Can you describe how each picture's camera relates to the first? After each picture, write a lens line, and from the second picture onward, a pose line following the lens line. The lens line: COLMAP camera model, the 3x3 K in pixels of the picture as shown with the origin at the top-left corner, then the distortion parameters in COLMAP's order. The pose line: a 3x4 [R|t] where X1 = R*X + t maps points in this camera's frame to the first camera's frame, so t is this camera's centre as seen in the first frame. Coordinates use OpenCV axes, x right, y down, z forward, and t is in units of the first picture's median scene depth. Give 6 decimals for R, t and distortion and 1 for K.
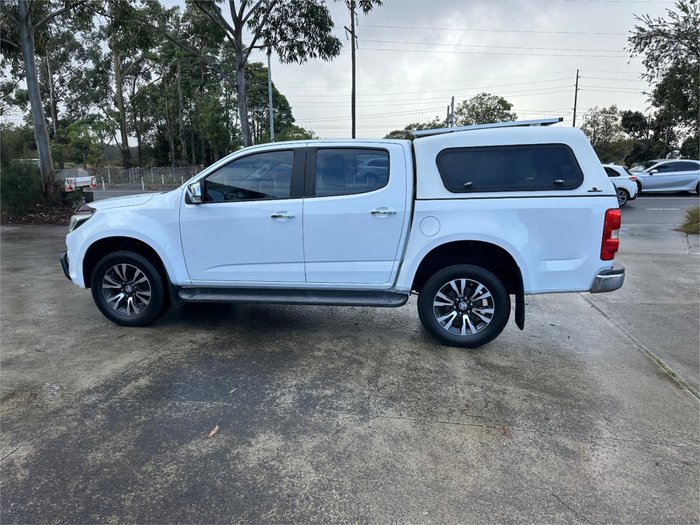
lens RADIAL K [[490.1, 0, 346.0], [0, 490.1, 264.3], [0, 0, 1]] dist [0.046993, -0.056013]
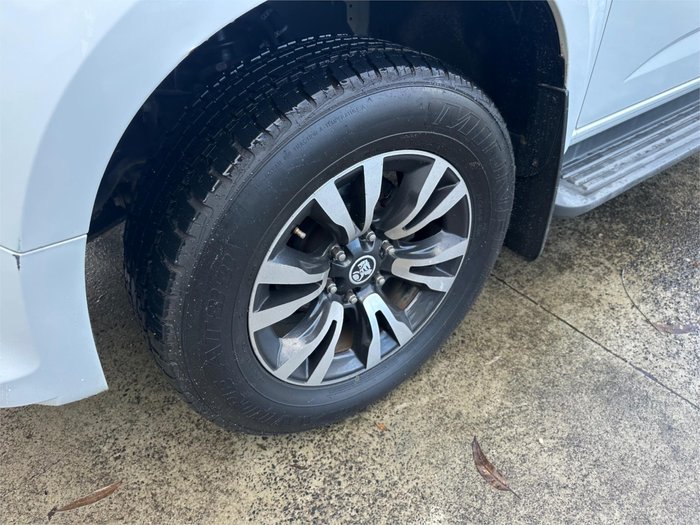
lens RADIAL K [[532.2, 0, 350.0], [0, 532.2, 262.5], [0, 0, 1]] dist [0.001578, -0.065827]
pose [[0.701550, -0.446888, 0.555084, -0.575407], [0.147131, 0.852984, 0.500769, -0.060331], [-0.697266, -0.269645, 0.664162, 0.891399]]
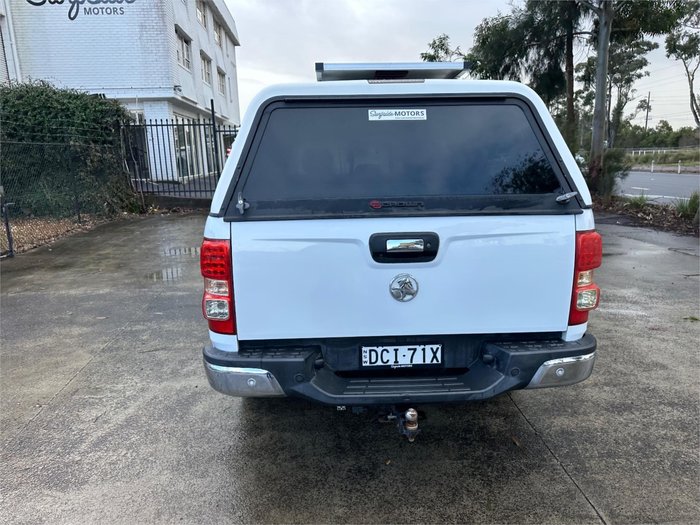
lens RADIAL K [[497.9, 0, 349.3], [0, 497.9, 254.8], [0, 0, 1]] dist [0.022104, -0.025074]
pose [[0.210040, 0.193758, -0.958301, 0.937470], [-0.179964, 0.971080, 0.156898, -0.177617], [0.960987, 0.139505, 0.238835, 0.869728]]
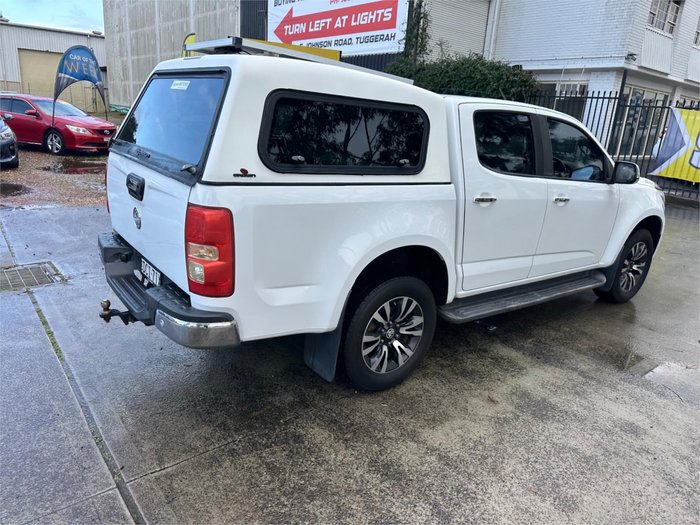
lens RADIAL K [[495.8, 0, 350.0], [0, 495.8, 262.5], [0, 0, 1]] dist [0.039485, -0.044140]
pose [[-0.681377, 0.168994, -0.712157, 0.778099], [-0.213694, 0.884658, 0.414386, -0.343935], [0.700044, 0.434536, -0.566672, 1.581552]]
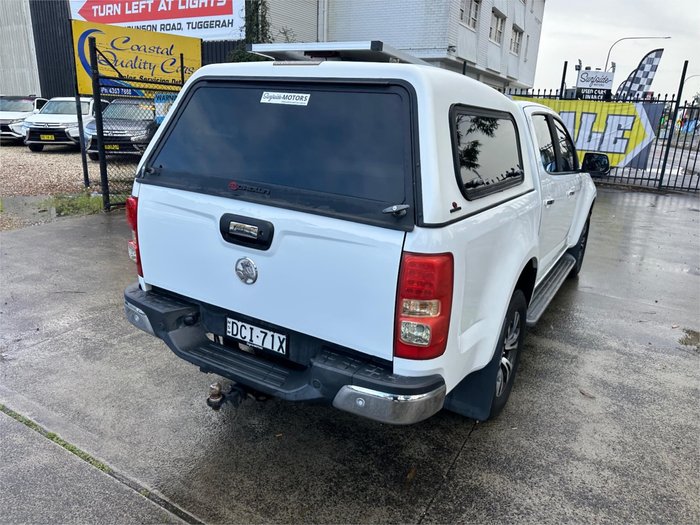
lens RADIAL K [[497.9, 0, 349.3], [0, 497.9, 254.8], [0, 0, 1]] dist [0.022104, -0.025074]
pose [[-0.368010, 0.246642, -0.896513, 0.895428], [-0.231645, 0.909458, 0.345292, -0.284071], [0.900505, 0.334744, -0.277557, 1.246257]]
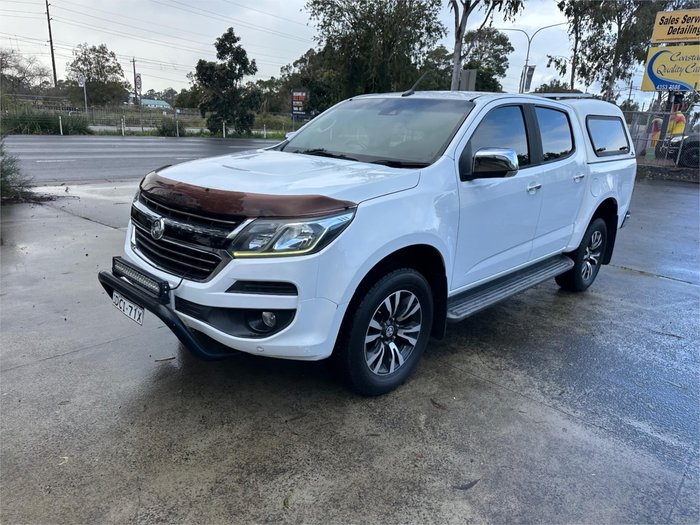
lens RADIAL K [[495.8, 0, 350.0], [0, 495.8, 262.5], [0, 0, 1]] dist [0.039485, -0.044140]
pose [[0.566711, -0.189849, 0.801746, -0.955280], [0.104675, 0.981796, 0.158495, -0.134310], [-0.817240, -0.005898, 0.576267, 0.718892]]
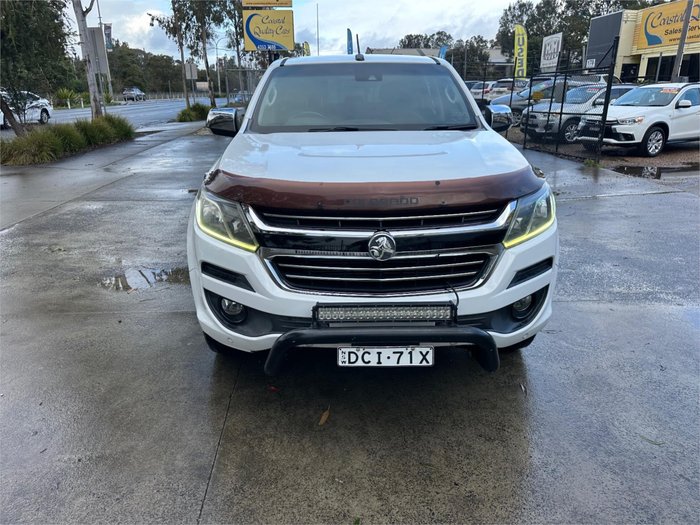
lens RADIAL K [[495.8, 0, 350.0], [0, 495.8, 262.5], [0, 0, 1]] dist [0.039485, -0.044140]
pose [[-0.187209, -0.309345, 0.932340, -1.015728], [0.202154, 0.916673, 0.344738, -0.245663], [-0.961294, 0.253014, -0.109074, 1.299642]]
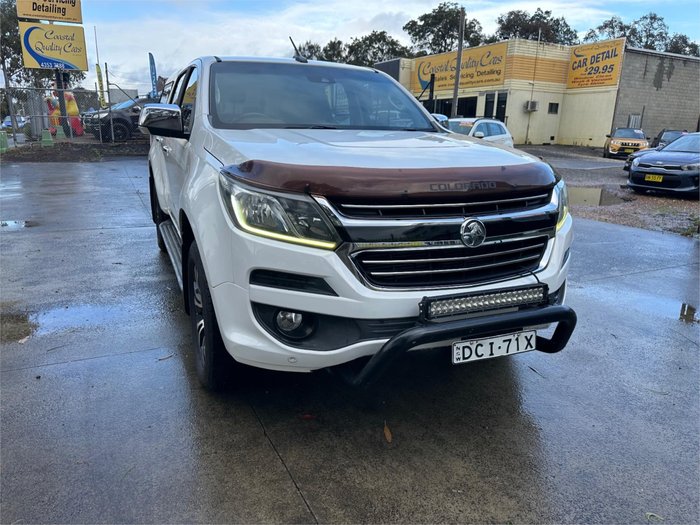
lens RADIAL K [[494.6, 0, 349.7], [0, 494.6, 274.8], [0, 0, 1]] dist [0.001378, -0.004169]
pose [[-0.549051, -0.241870, 0.800026, -0.893260], [0.148394, 0.913791, 0.378106, -0.241184], [-0.822509, 0.326319, -0.465826, 1.505735]]
